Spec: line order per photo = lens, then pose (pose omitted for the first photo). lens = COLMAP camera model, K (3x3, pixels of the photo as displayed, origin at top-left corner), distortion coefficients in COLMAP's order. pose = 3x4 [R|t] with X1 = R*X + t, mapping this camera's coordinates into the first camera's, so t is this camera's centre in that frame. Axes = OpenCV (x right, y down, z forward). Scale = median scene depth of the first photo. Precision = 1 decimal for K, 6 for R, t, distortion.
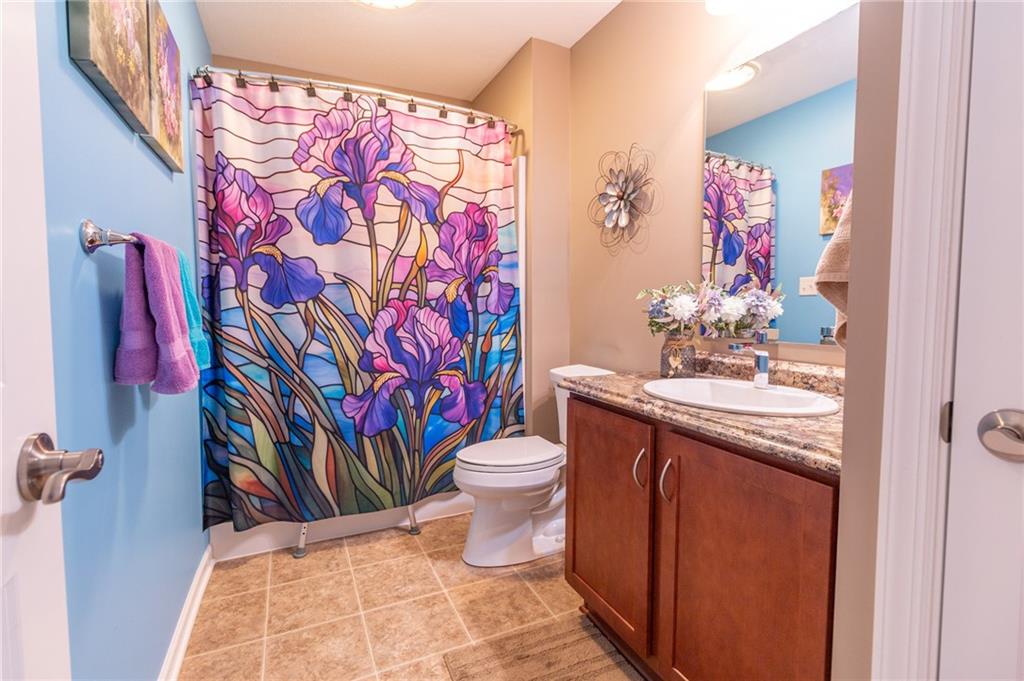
lens RADIAL K [[473.0, 0, 510.0], [0, 473.0, 334.0], [0, 0, 1]] dist [0.001260, 0.000496]
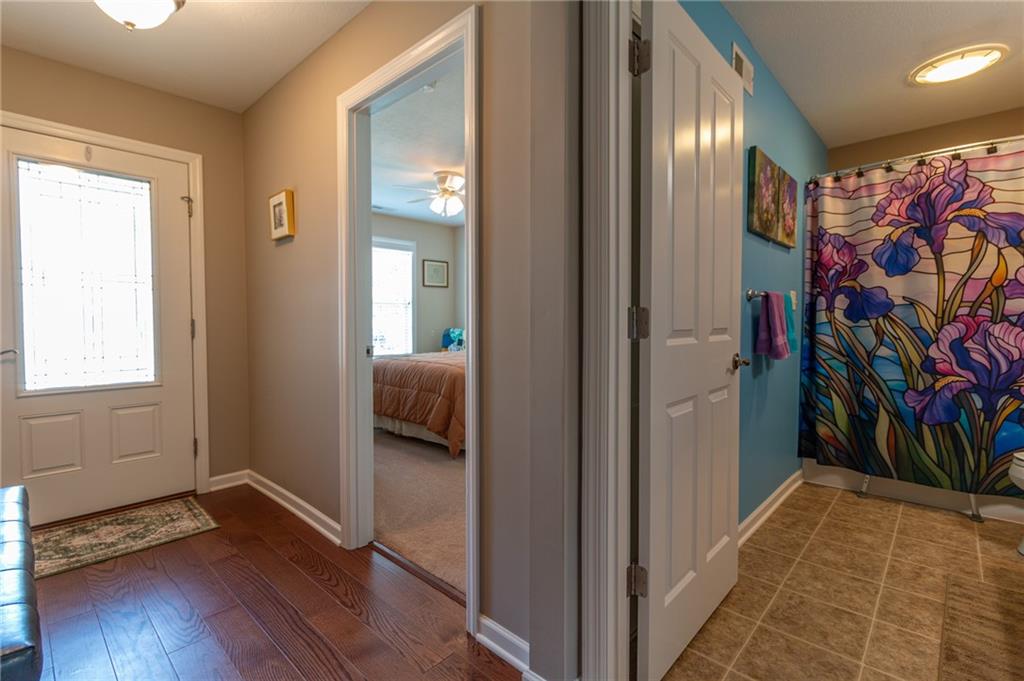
lens RADIAL K [[473.0, 0, 510.0], [0, 473.0, 334.0], [0, 0, 1]] dist [0.001260, 0.000496]
pose [[0.371538, 0.024102, -0.928105, 0.463747], [-0.054533, 0.998504, 0.004099, 0.031602], [0.926815, 0.049090, 0.372297, -0.525097]]
